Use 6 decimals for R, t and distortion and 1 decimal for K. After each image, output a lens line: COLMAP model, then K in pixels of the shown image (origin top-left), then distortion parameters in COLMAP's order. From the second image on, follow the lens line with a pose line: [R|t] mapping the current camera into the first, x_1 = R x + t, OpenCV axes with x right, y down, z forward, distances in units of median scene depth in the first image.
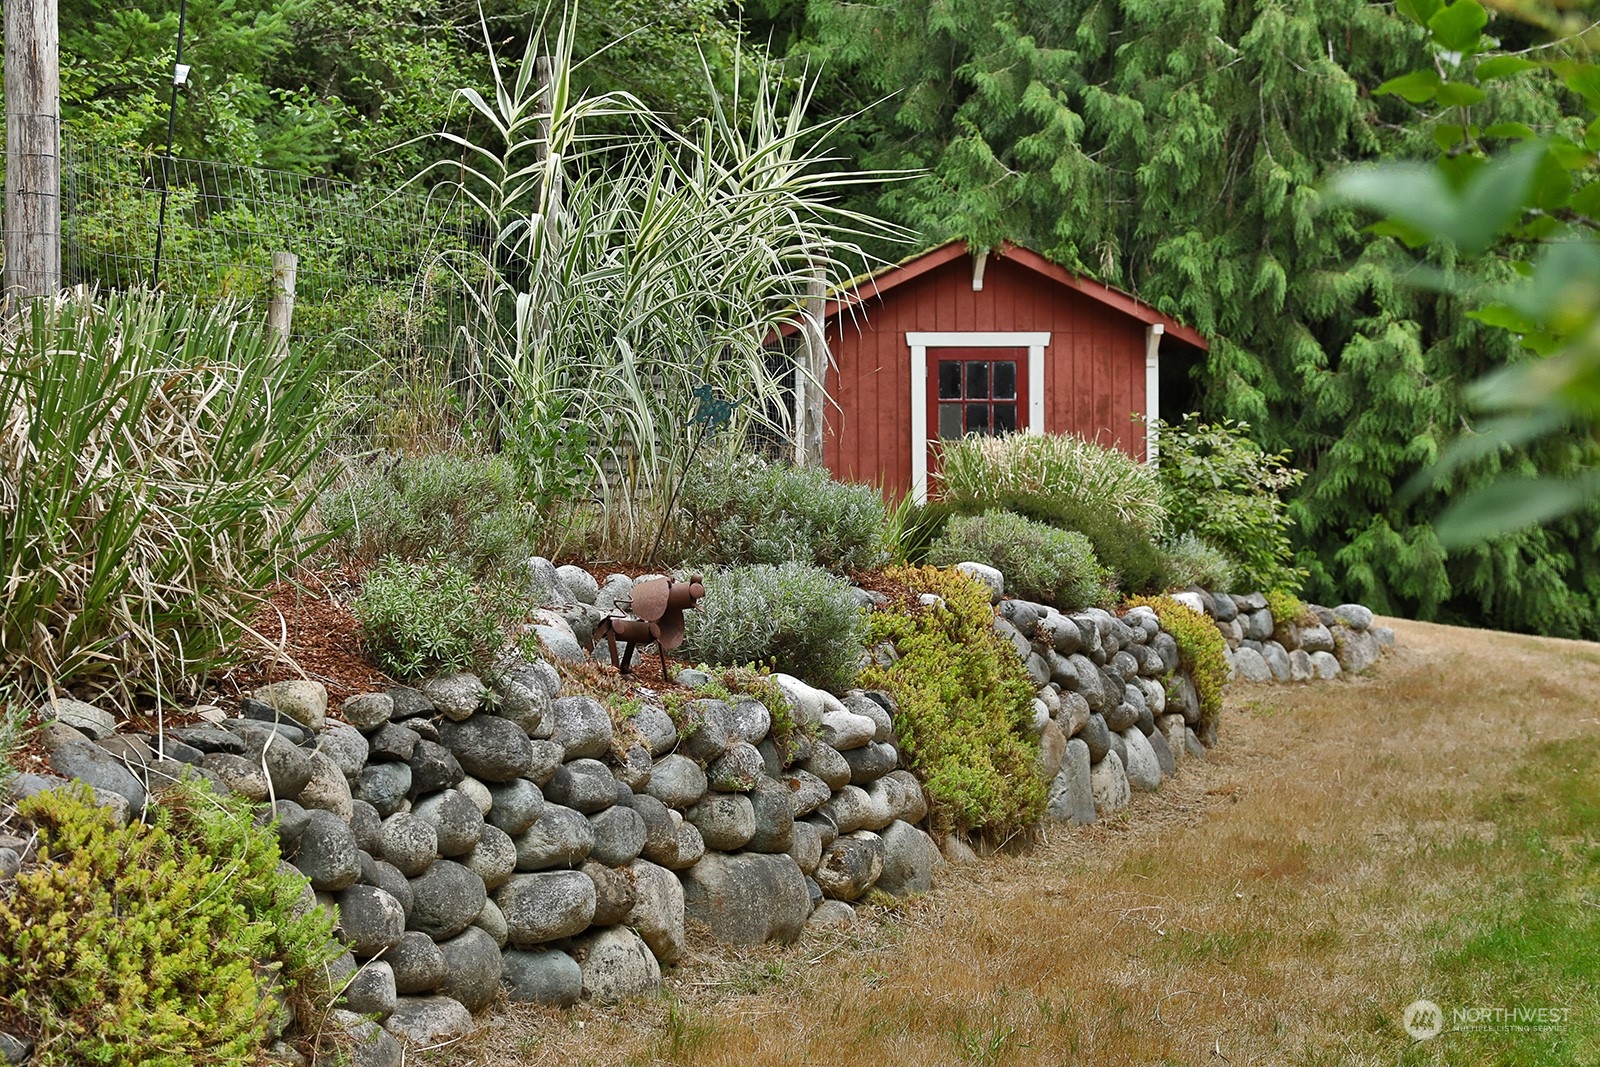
lens RADIAL K [[2653.7, 0, 799.6], [0, 2653.7, 537.0], [0, 0, 1]] dist [0.021257, 0.000000]
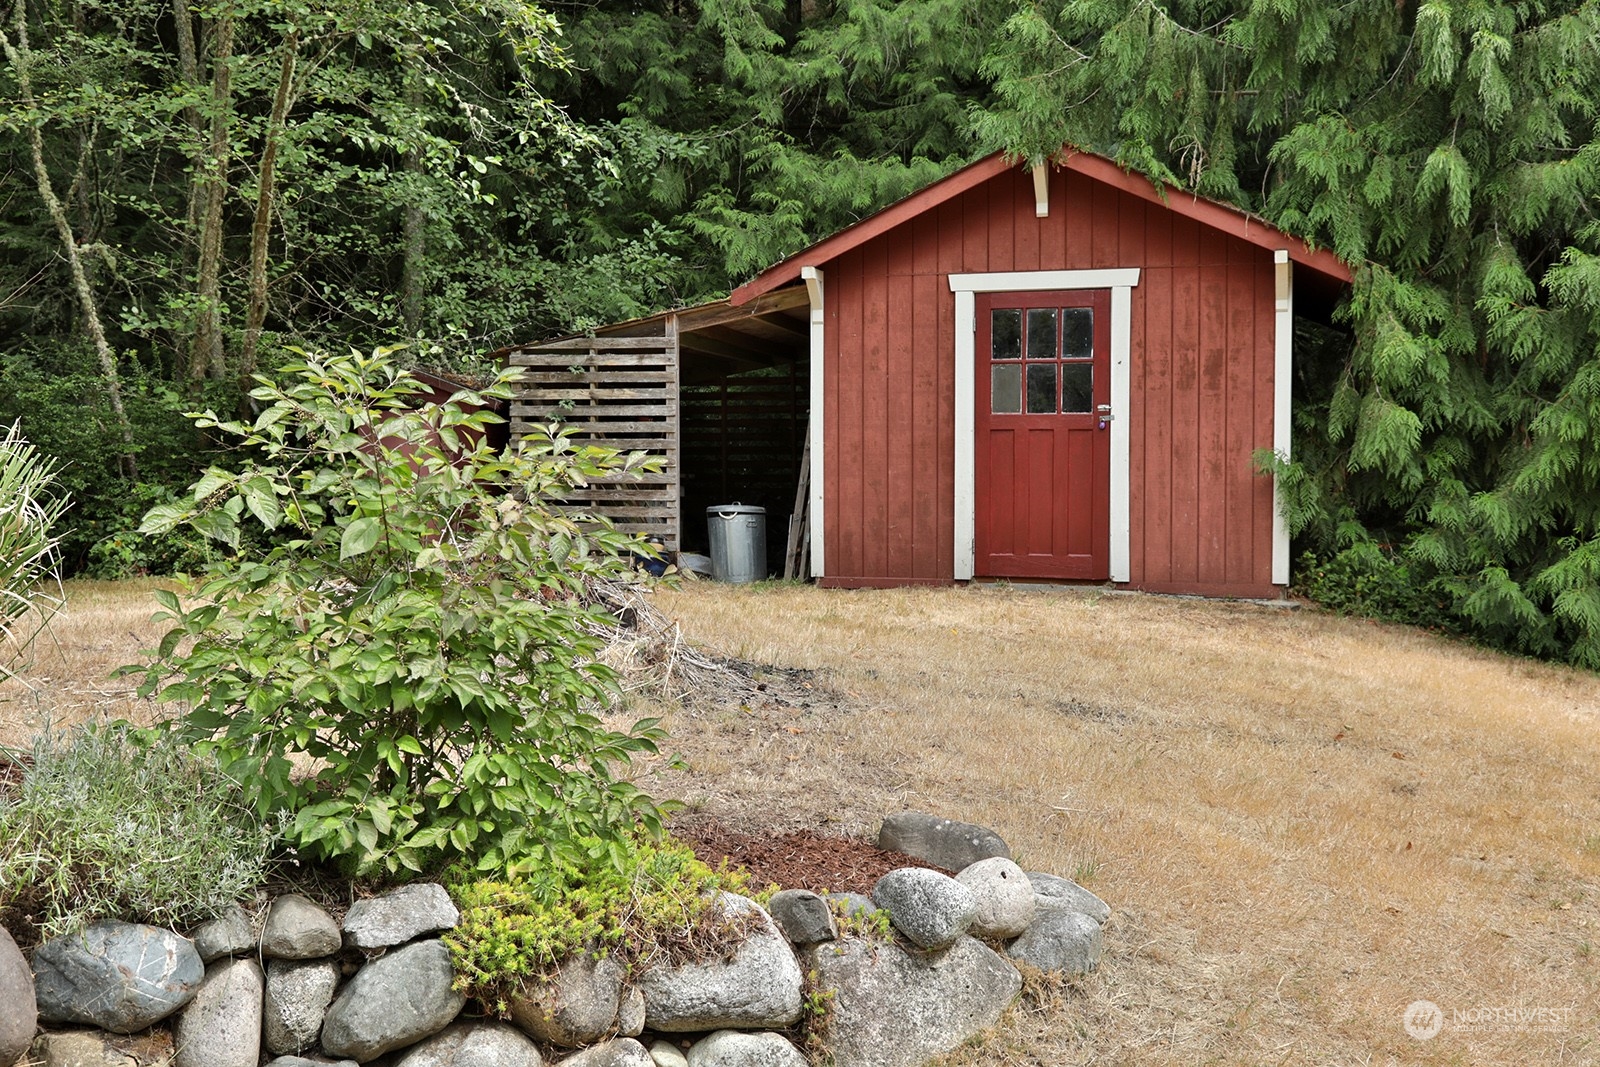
lens RADIAL K [[1616.8, 0, 800.5], [0, 1616.8, 526.5], [0, 0, 1]] dist [-0.002424, 0.000000]
pose [[0.926207, 0.020202, -0.376473, 0.181318], [-0.008308, 0.999415, 0.033189, -0.018001], [0.376923, -0.027612, 0.925833, 0.538795]]
